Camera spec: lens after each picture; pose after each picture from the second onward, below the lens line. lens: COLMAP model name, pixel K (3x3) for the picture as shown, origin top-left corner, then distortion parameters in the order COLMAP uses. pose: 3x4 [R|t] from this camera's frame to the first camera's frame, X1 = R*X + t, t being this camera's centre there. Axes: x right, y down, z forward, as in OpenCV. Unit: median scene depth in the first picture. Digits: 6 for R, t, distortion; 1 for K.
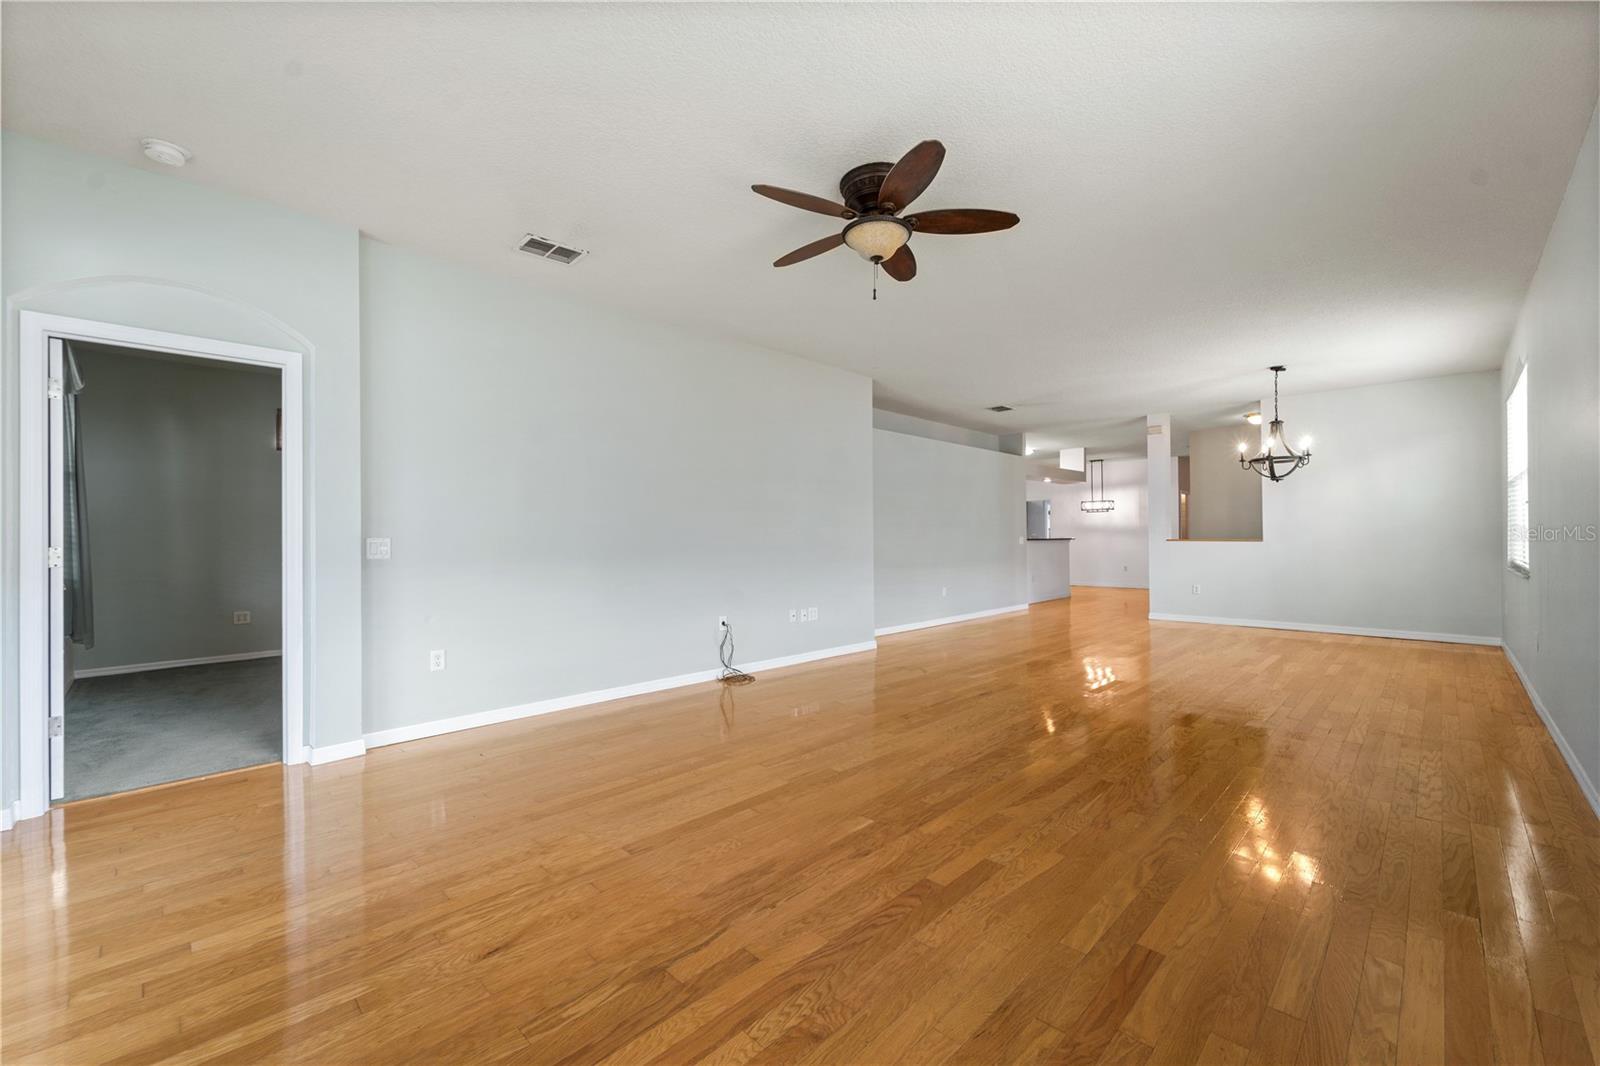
lens RADIAL K [[650.2, 0, 796.5], [0, 650.2, 537.3], [0, 0, 1]] dist [-0.000943, -0.000429]
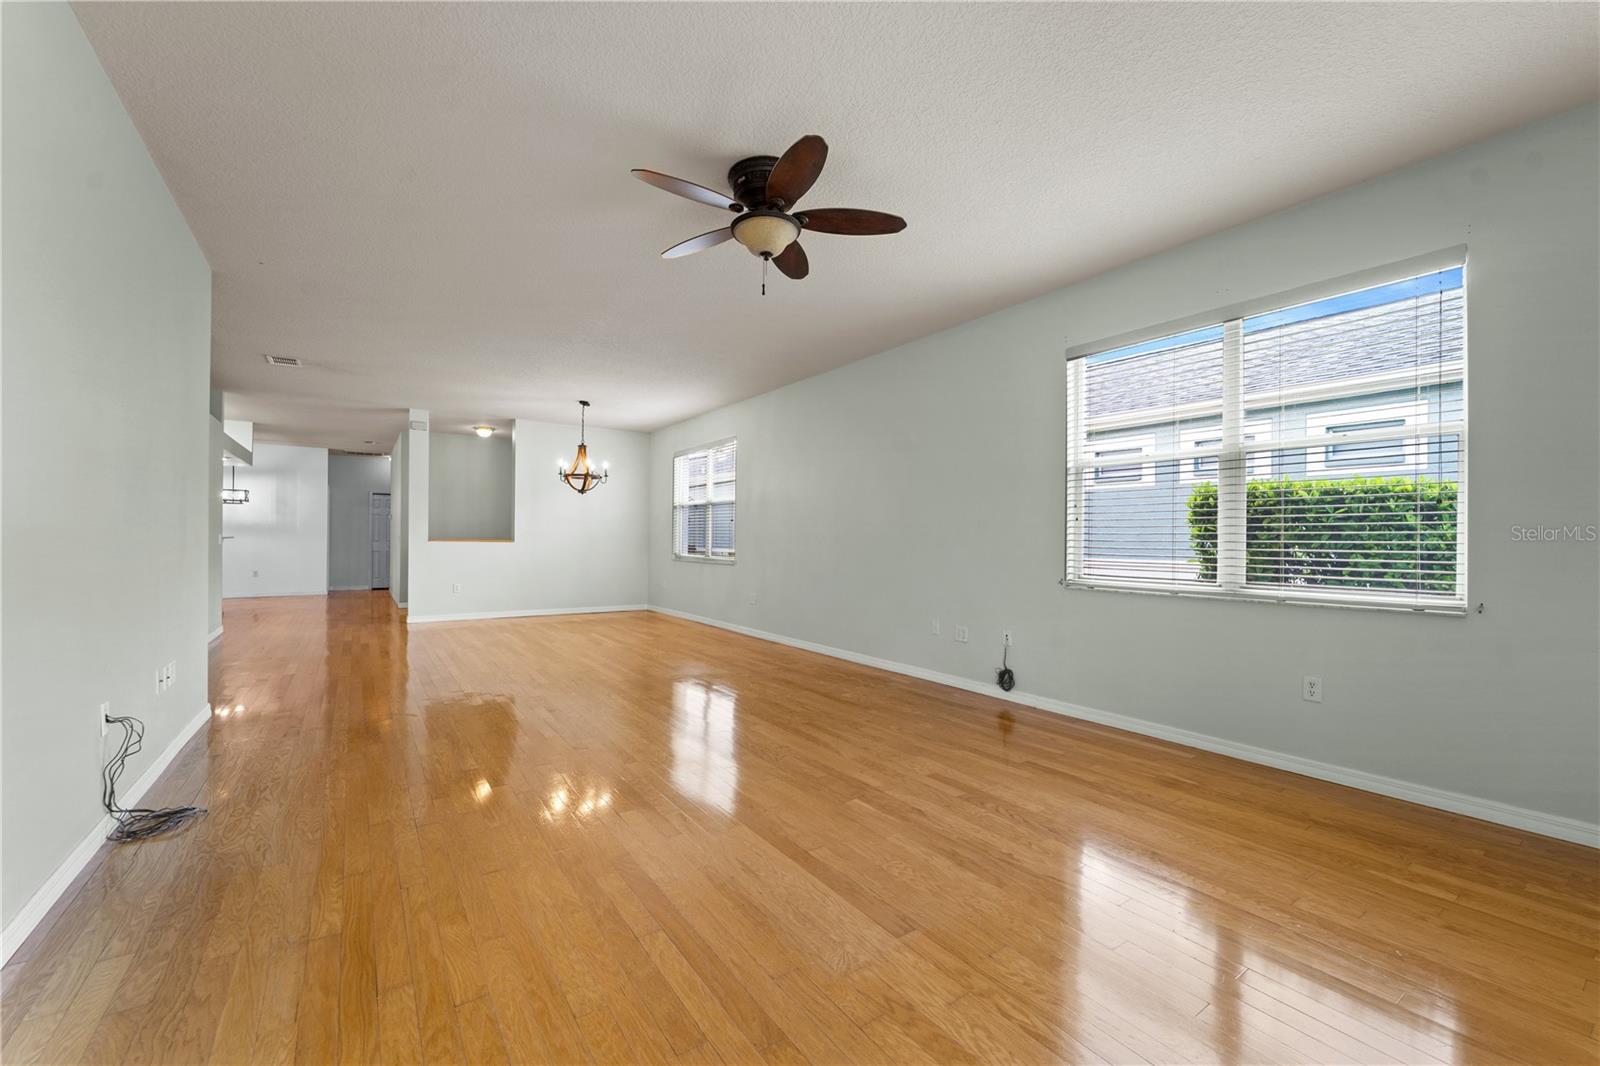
lens RADIAL K [[650.2, 0, 796.5], [0, 650.2, 537.3], [0, 0, 1]] dist [-0.000943, -0.000429]
pose [[0.174132, 0.011157, 0.984659, -0.962120], [-0.011192, 0.999894, -0.009351, 0.008736], [-0.984659, -0.009392, 0.174239, 0.899193]]
